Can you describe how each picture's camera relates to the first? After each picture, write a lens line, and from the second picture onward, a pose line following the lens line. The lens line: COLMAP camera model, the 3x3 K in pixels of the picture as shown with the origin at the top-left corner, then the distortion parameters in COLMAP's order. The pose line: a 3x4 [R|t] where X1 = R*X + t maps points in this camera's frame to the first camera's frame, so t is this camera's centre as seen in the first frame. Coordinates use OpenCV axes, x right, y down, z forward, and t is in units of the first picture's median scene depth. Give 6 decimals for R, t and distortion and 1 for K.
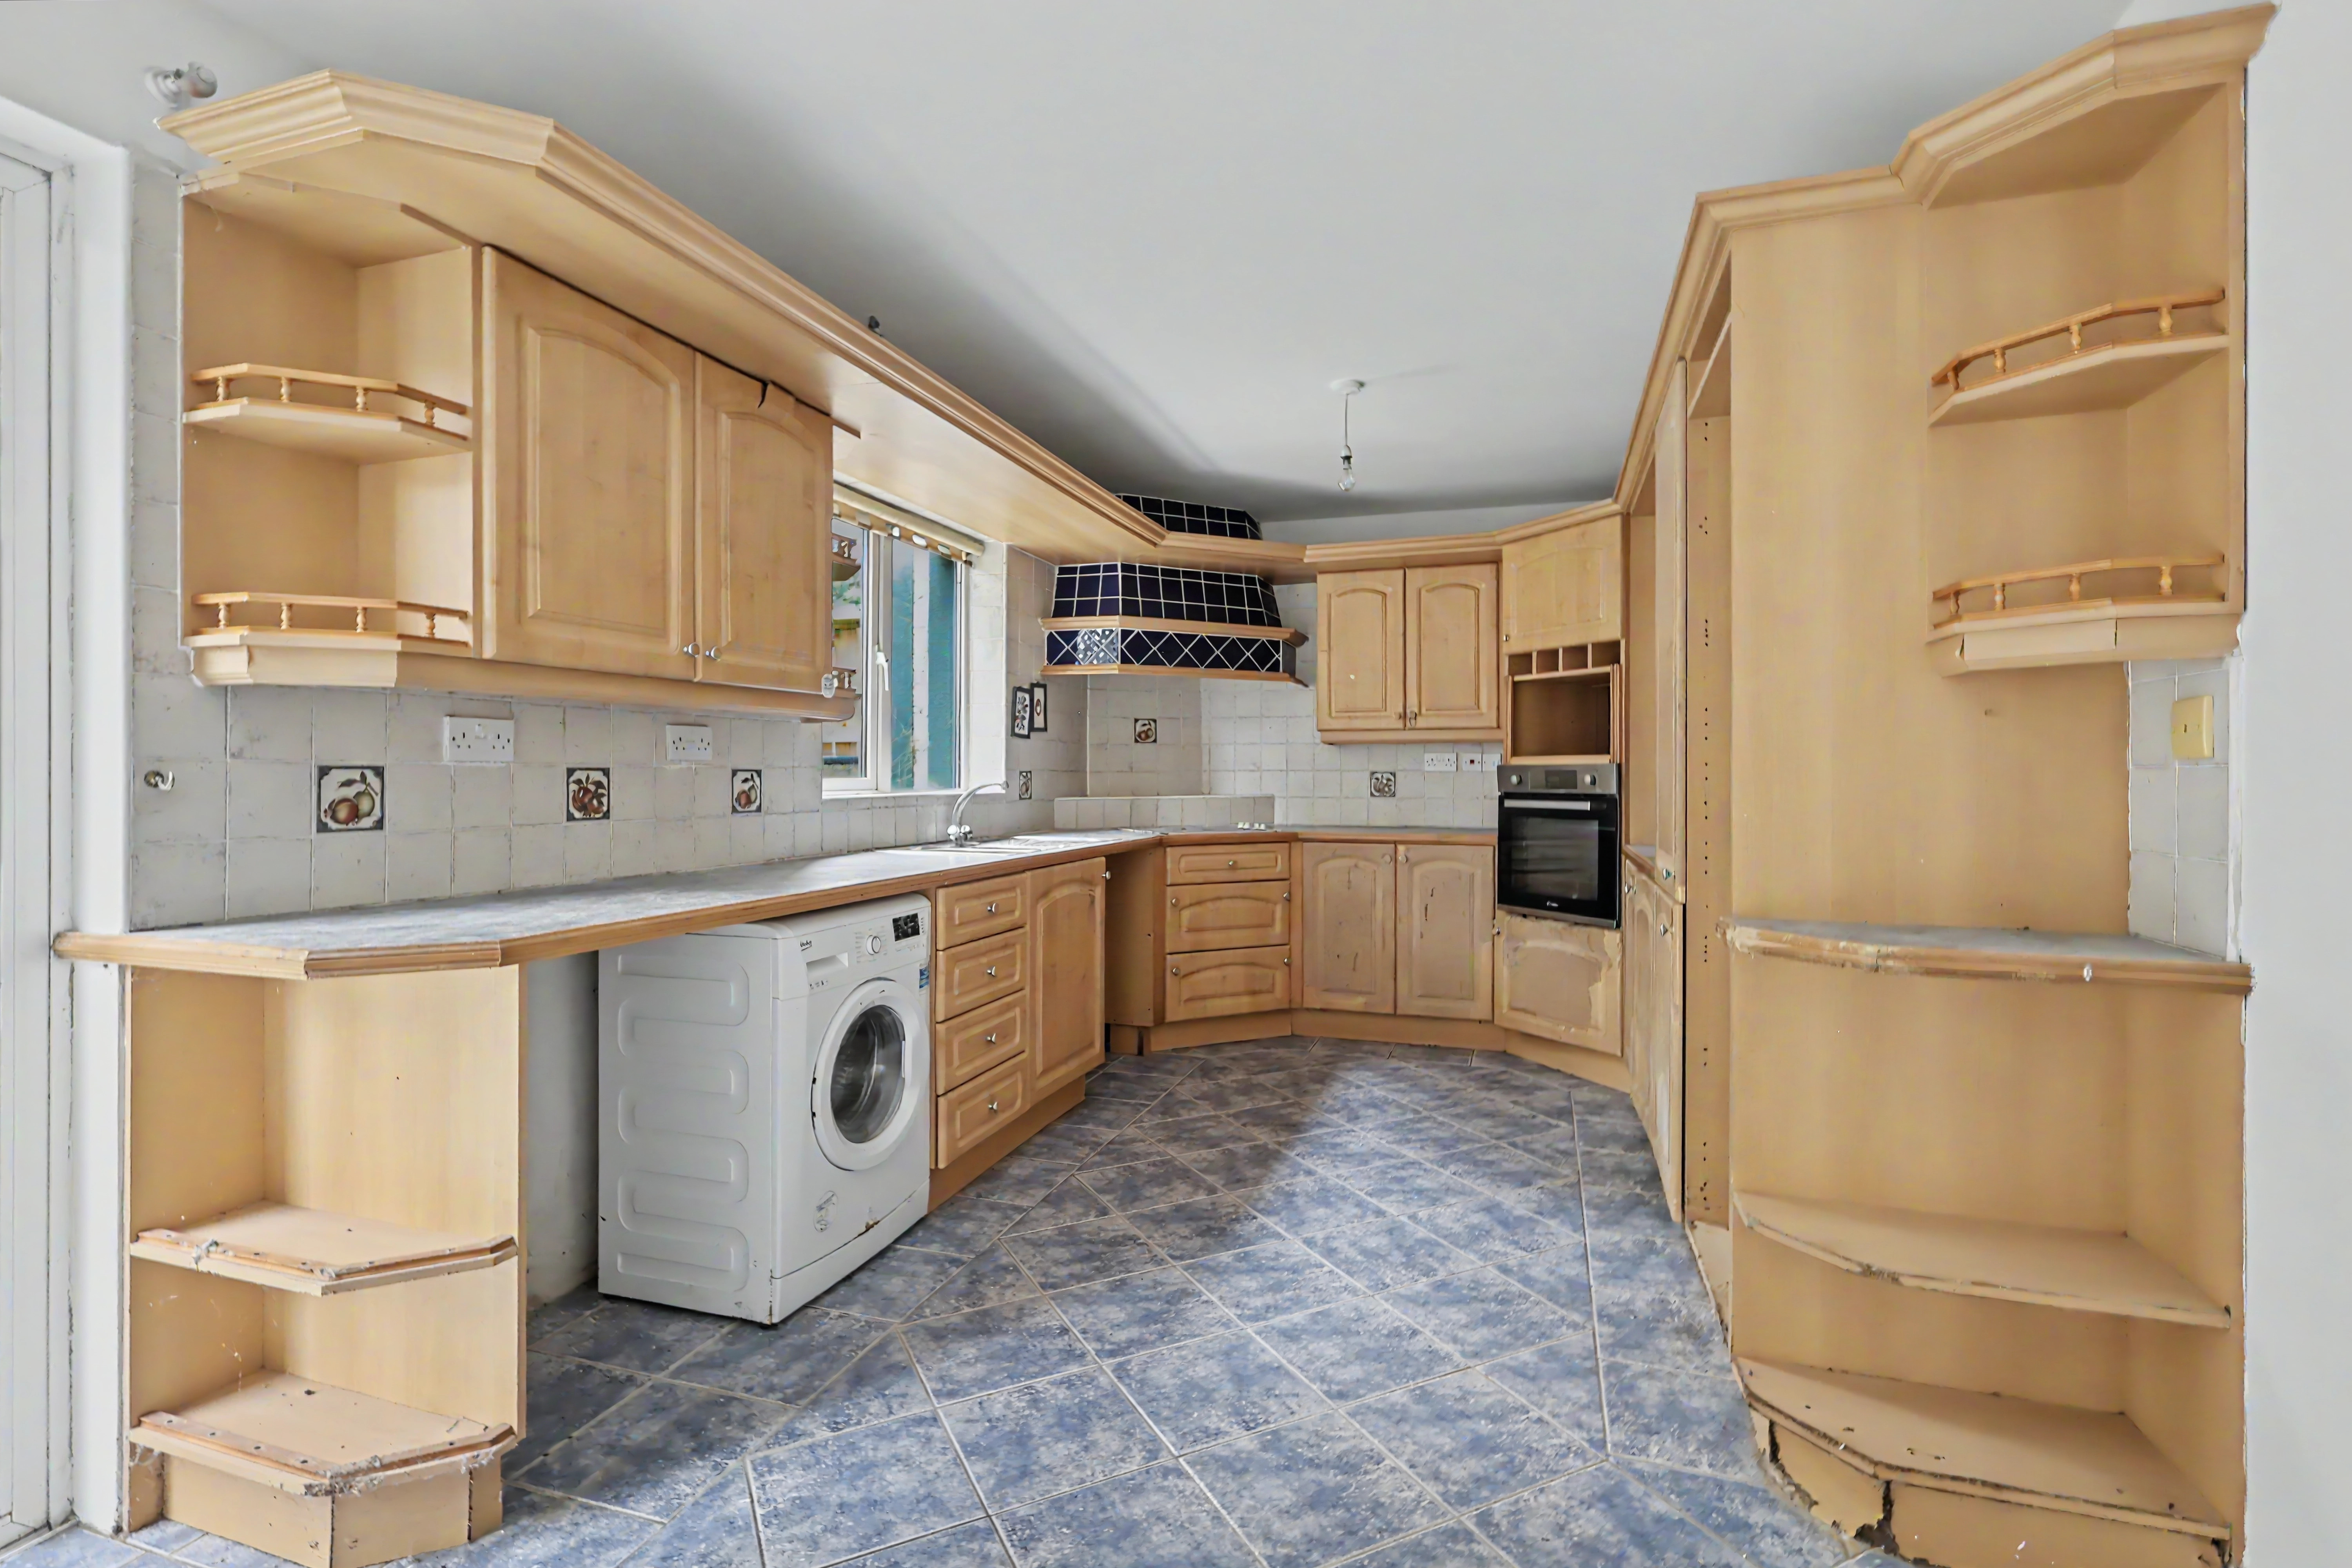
lens RADIAL K [[1096.9, 0, 1176.5], [0, 1096.9, 780.0], [0, 0, 1]] dist [0.001656, 0.001045]
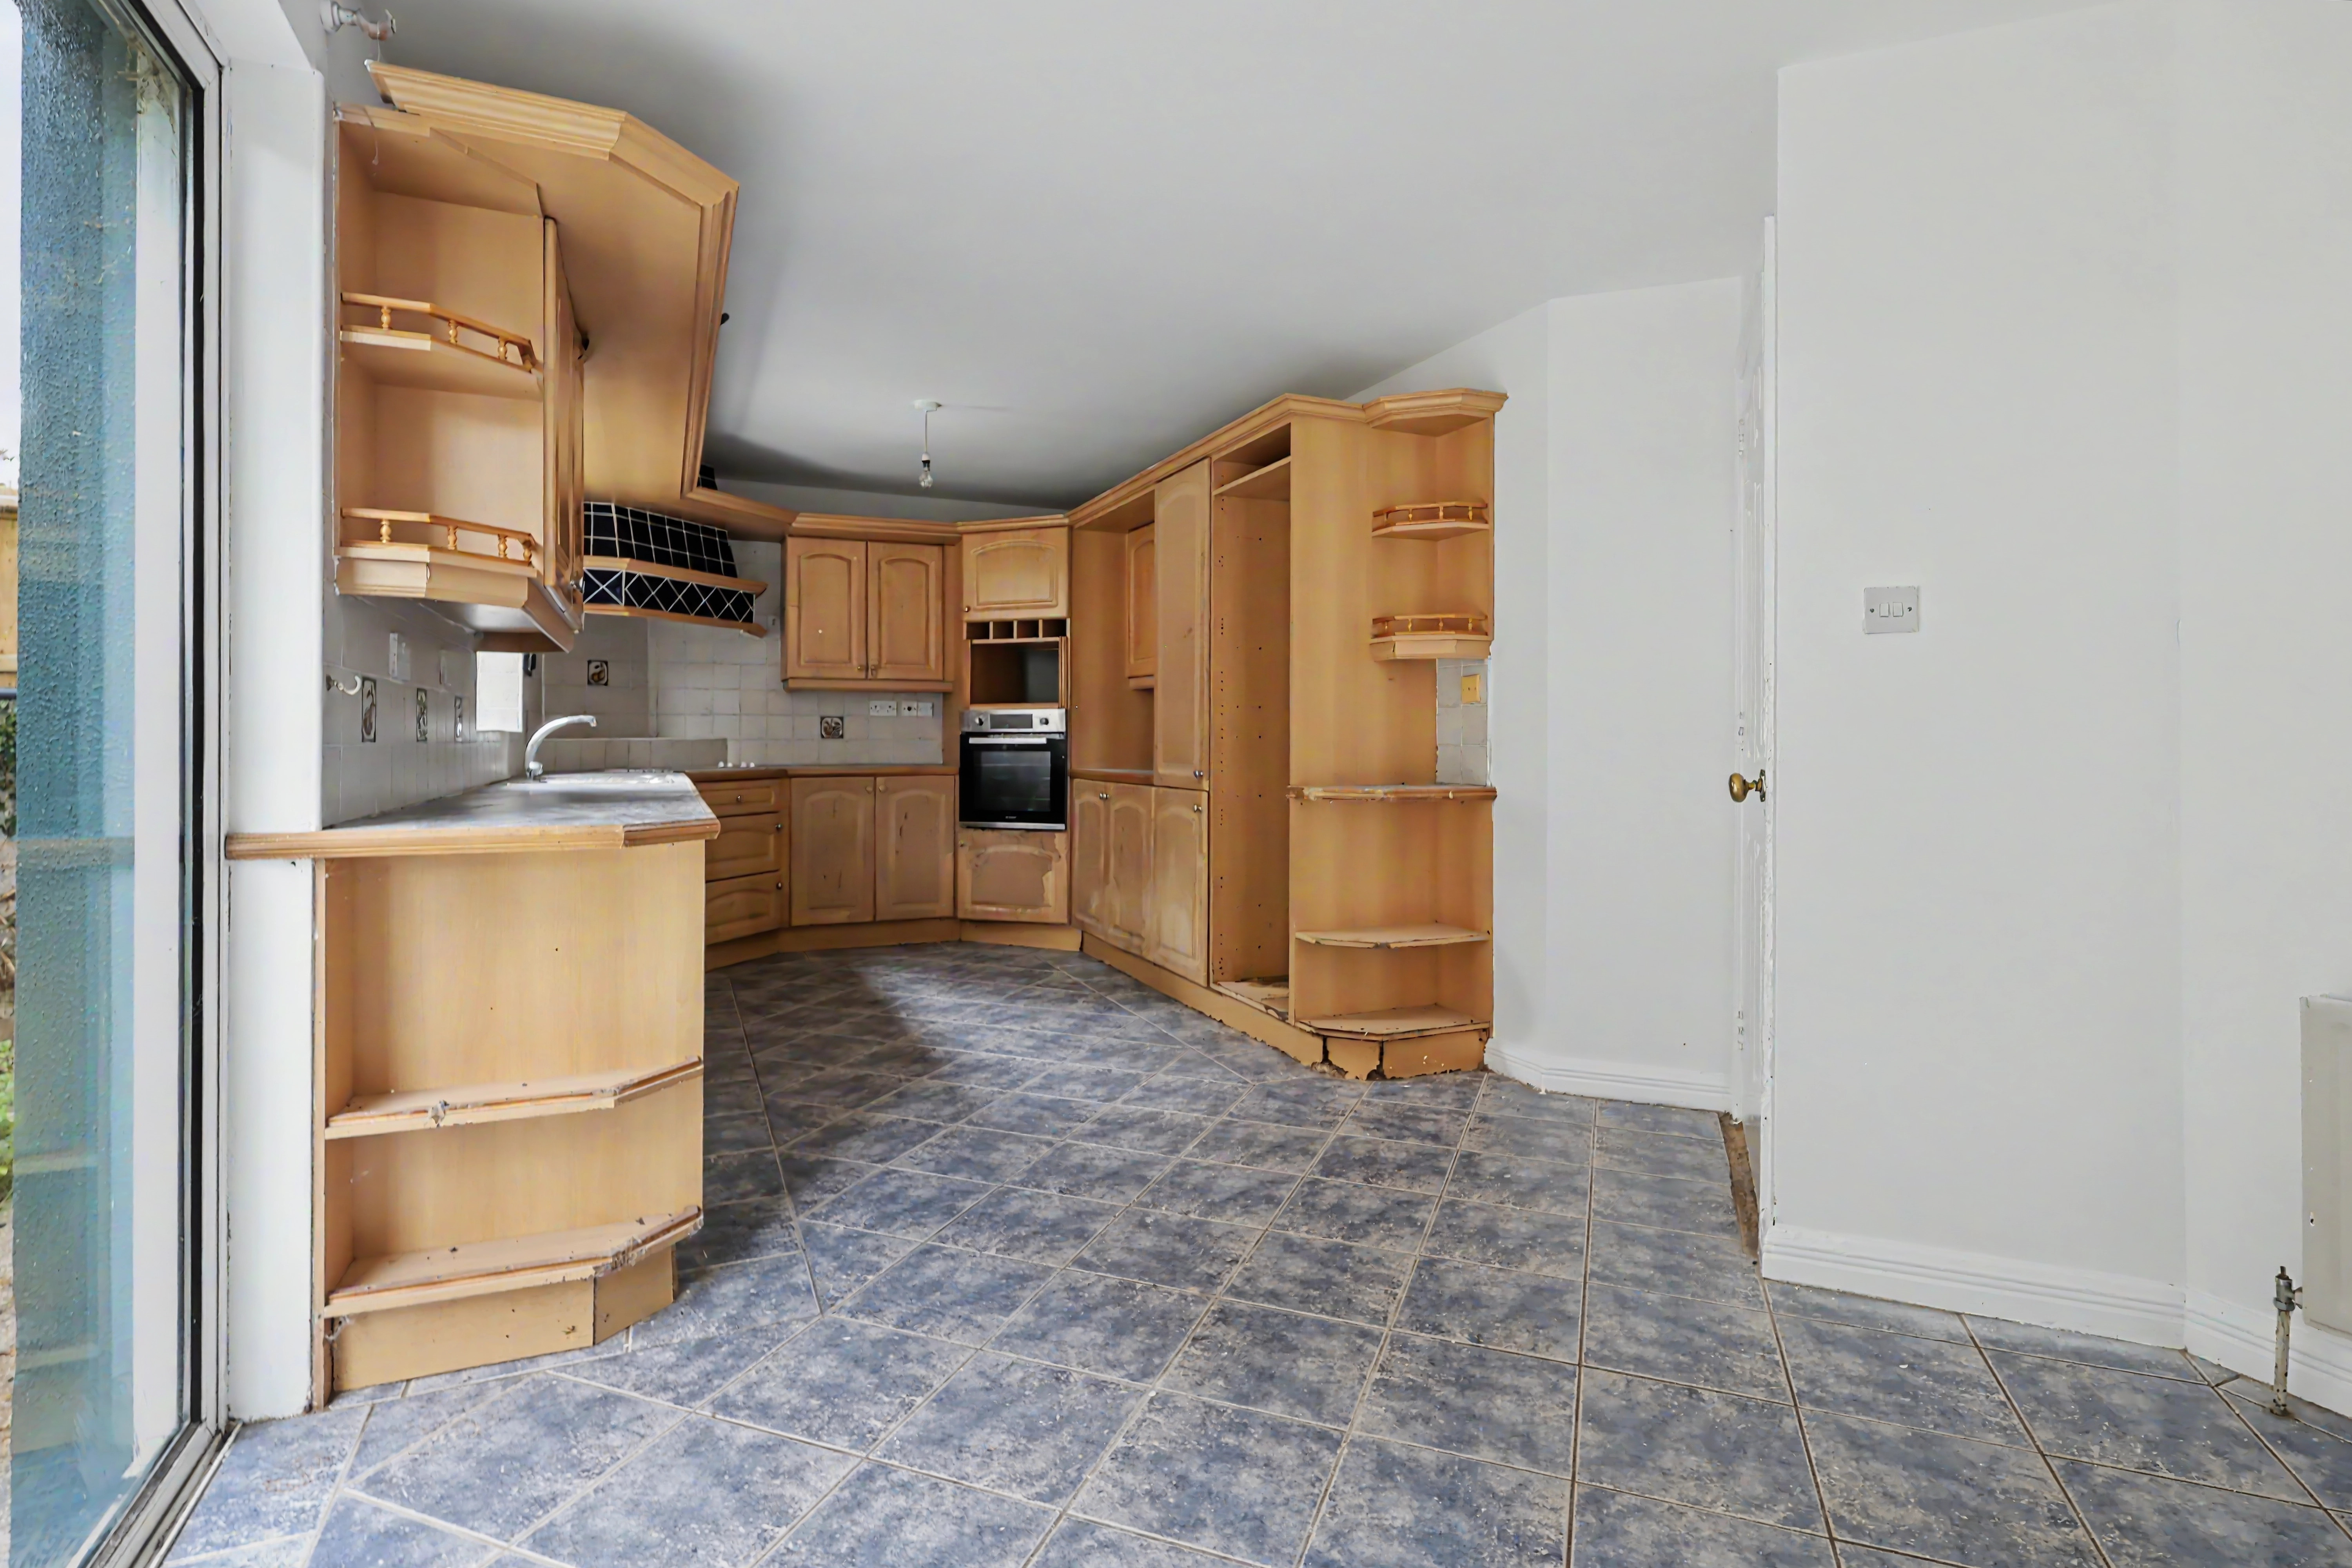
lens RADIAL K [[1096.9, 0, 1189.9], [0, 1096.9, 743.0], [0, 0, 1]] dist [0.001656, 0.001045]
pose [[0.745575, -0.004518, 0.666407, -0.386827], [0.001630, 0.999986, 0.004956, 0.019723], [-0.666420, -0.002609, 0.745572, -0.119368]]
